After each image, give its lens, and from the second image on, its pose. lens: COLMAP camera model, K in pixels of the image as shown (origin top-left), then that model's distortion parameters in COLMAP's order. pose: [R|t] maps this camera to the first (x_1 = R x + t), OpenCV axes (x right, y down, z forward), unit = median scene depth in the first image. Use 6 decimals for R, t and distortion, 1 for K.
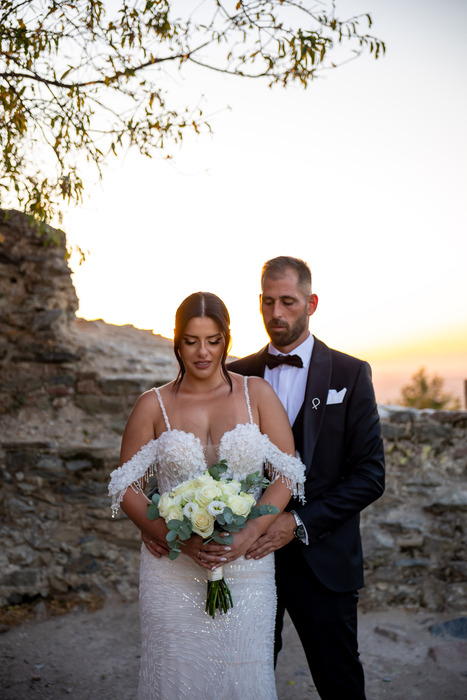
lens RADIAL K [[1075.3, 0, 233.5], [0, 1075.3, 350.0], [0, 0, 1]] dist [0.175125, 0.741160]
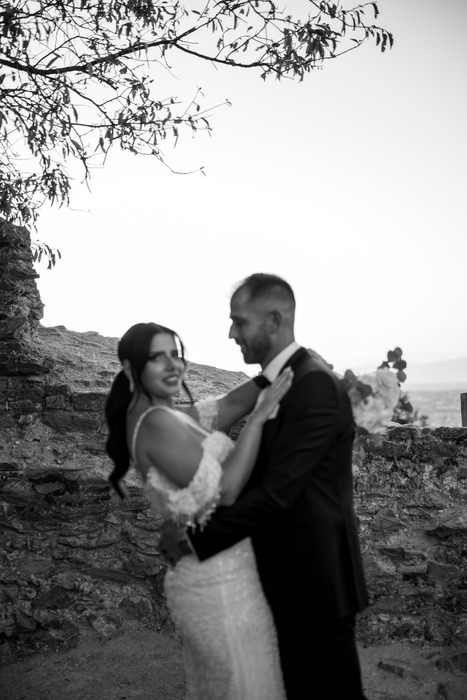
lens RADIAL K [[1256.0, 0, 233.5], [0, 1256.0, 350.0], [0, 0, 1]] dist [0.270287, 1.753329]
pose [[0.998318, 0.000687, 0.057964, -0.051403], [-0.000221, 0.999968, -0.008043, -0.001165], [-0.057968, 0.008017, 0.998286, -0.075139]]
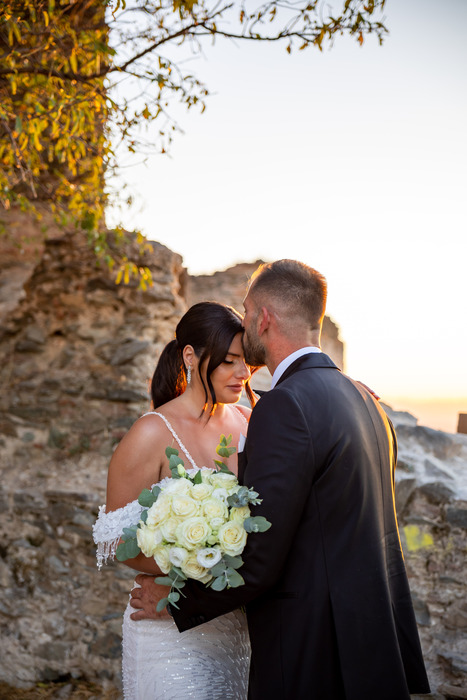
lens RADIAL K [[1075.3, 0, 233.5], [0, 1075.3, 350.0], [0, 0, 1]] dist [0.175125, 0.741160]
pose [[0.873273, 0.018536, -0.486879, 0.353549], [-0.037782, 0.998843, -0.029738, -0.008159], [0.485764, 0.044365, 0.872963, 0.306426]]
